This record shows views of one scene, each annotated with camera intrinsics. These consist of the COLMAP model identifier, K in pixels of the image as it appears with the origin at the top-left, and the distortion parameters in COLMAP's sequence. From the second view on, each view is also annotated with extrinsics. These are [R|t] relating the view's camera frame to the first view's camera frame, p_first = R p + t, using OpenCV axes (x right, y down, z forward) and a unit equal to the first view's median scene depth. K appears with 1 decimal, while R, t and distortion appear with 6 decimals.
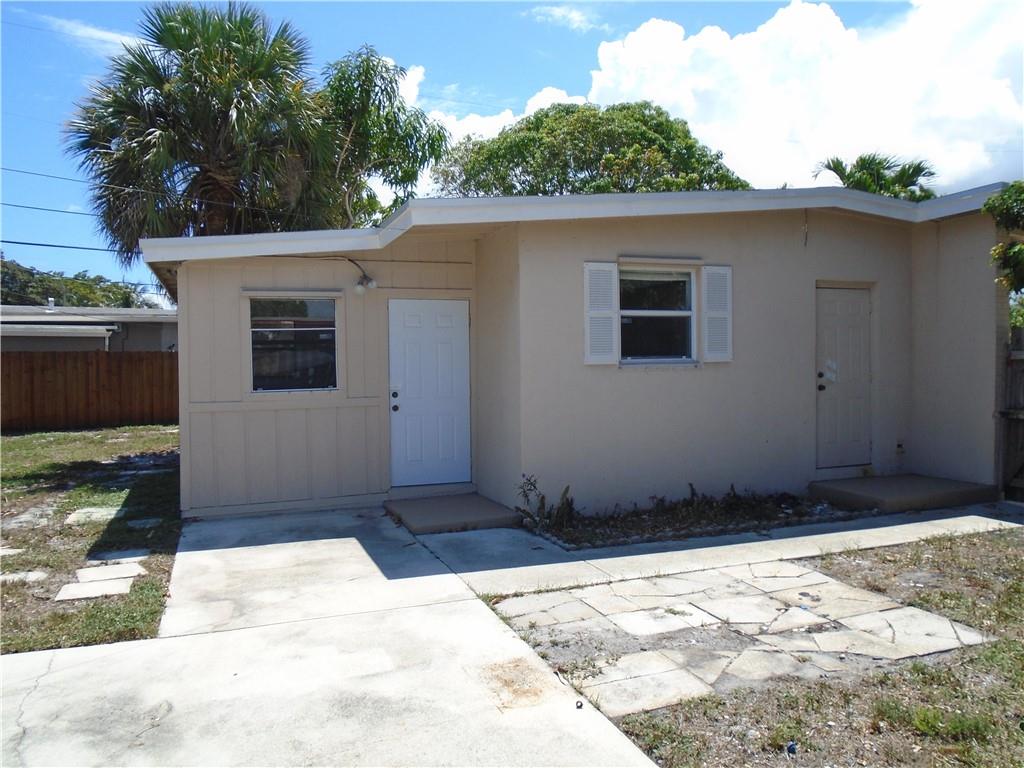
lens RADIAL K [[770.8, 0, 511.9], [0, 770.8, 382.5], [0, 0, 1]] dist [-0.015714, -0.002385]
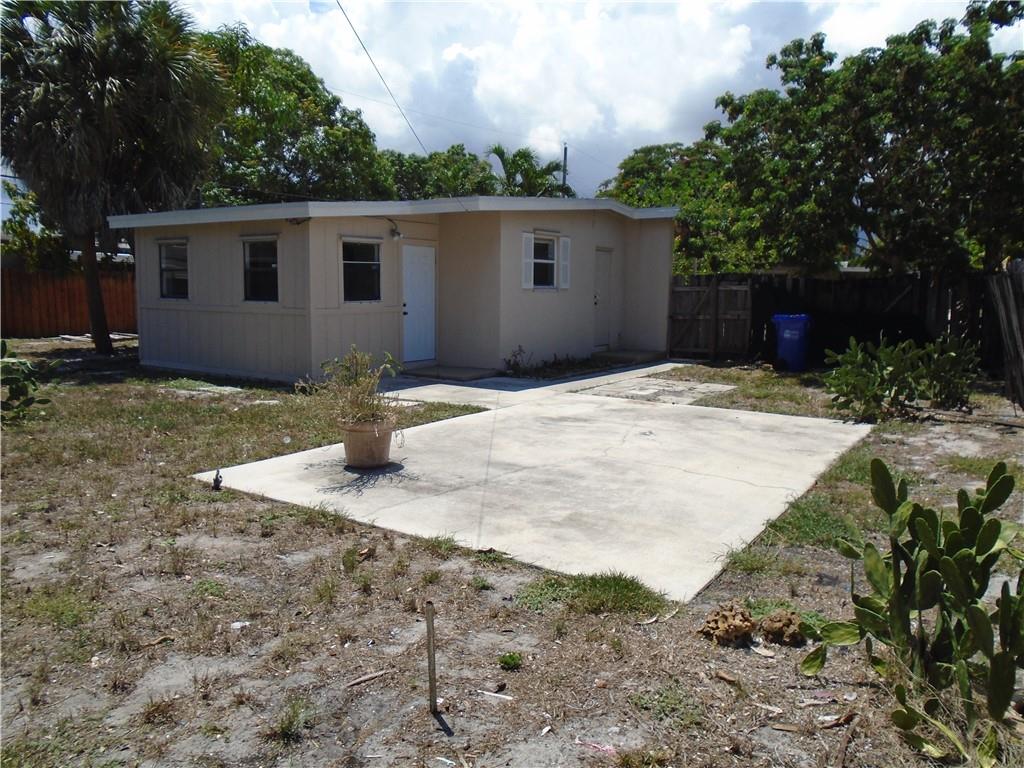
lens RADIAL K [[770.8, 0, 512.4], [0, 770.8, 383.9], [0, 0, 1]] dist [-0.015714, -0.002385]
pose [[0.817293, -0.050770, 0.573981, -0.926557], [-0.002551, 0.995782, 0.091712, 0.032534], [-0.576217, -0.076420, 0.813717, -0.472491]]
